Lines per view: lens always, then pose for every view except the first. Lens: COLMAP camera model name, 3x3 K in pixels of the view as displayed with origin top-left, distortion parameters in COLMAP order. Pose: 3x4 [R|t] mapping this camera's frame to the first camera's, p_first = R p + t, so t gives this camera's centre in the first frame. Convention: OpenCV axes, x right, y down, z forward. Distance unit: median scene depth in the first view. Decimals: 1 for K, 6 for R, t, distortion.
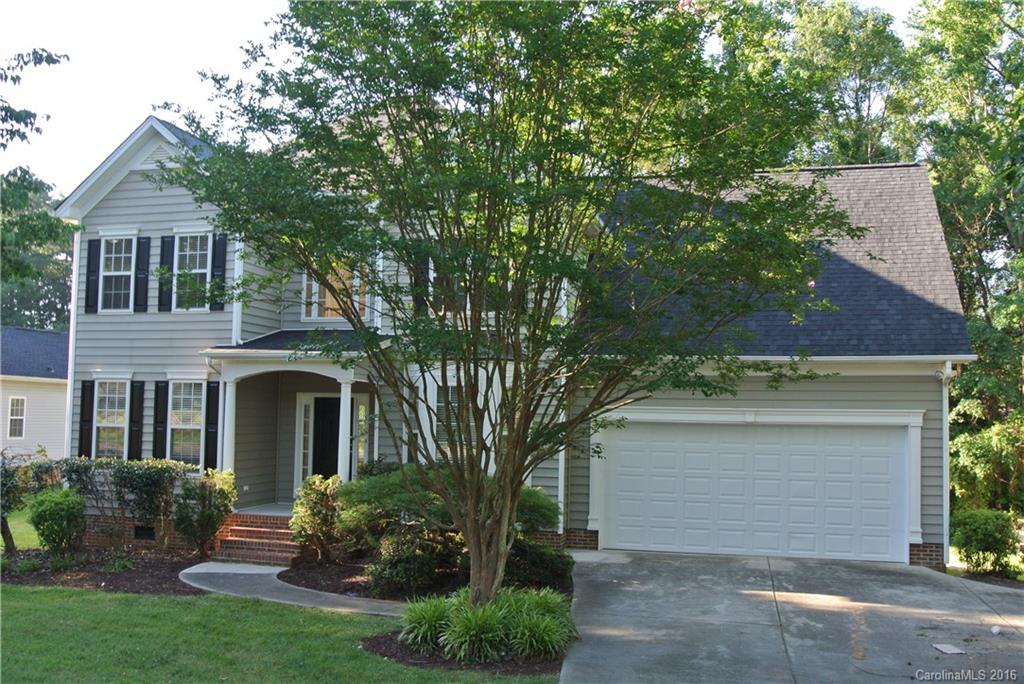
lens RADIAL K [[1006.9, 0, 514.5], [0, 1006.9, 342.0], [0, 0, 1]] dist [-0.011852, 0.000000]
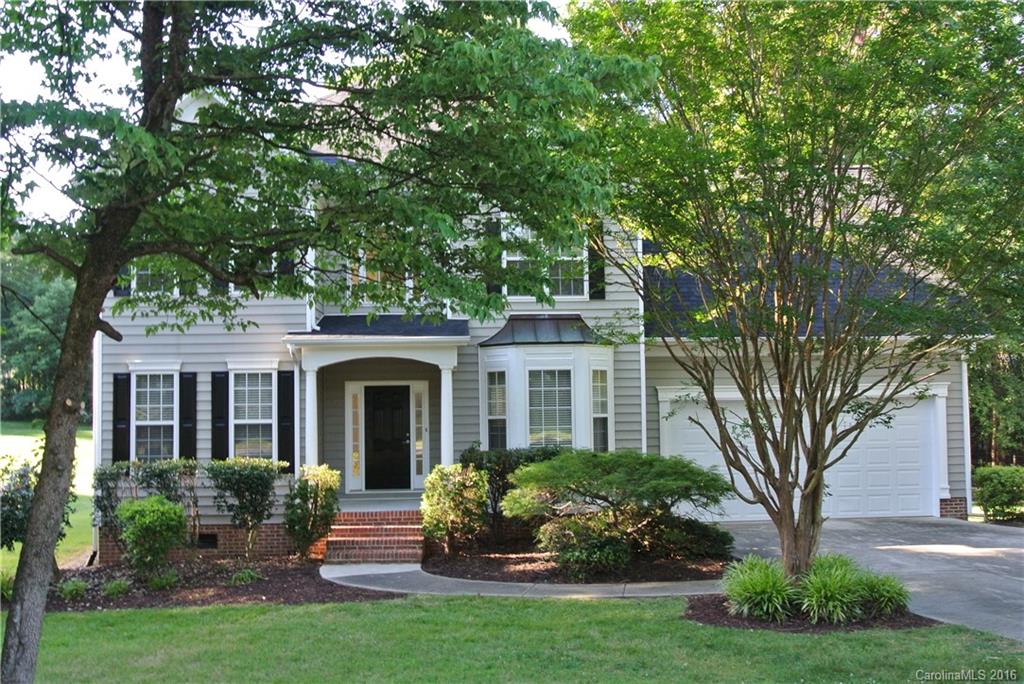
lens RADIAL K [[1006.9, 0, 514.6], [0, 1006.9, 342.7], [0, 0, 1]] dist [-0.011852, 0.000000]
pose [[0.948359, -0.012447, 0.316954, -0.393385], [0.006358, 0.999775, 0.020240, -0.004031], [-0.317134, -0.017180, 0.948225, 0.061838]]
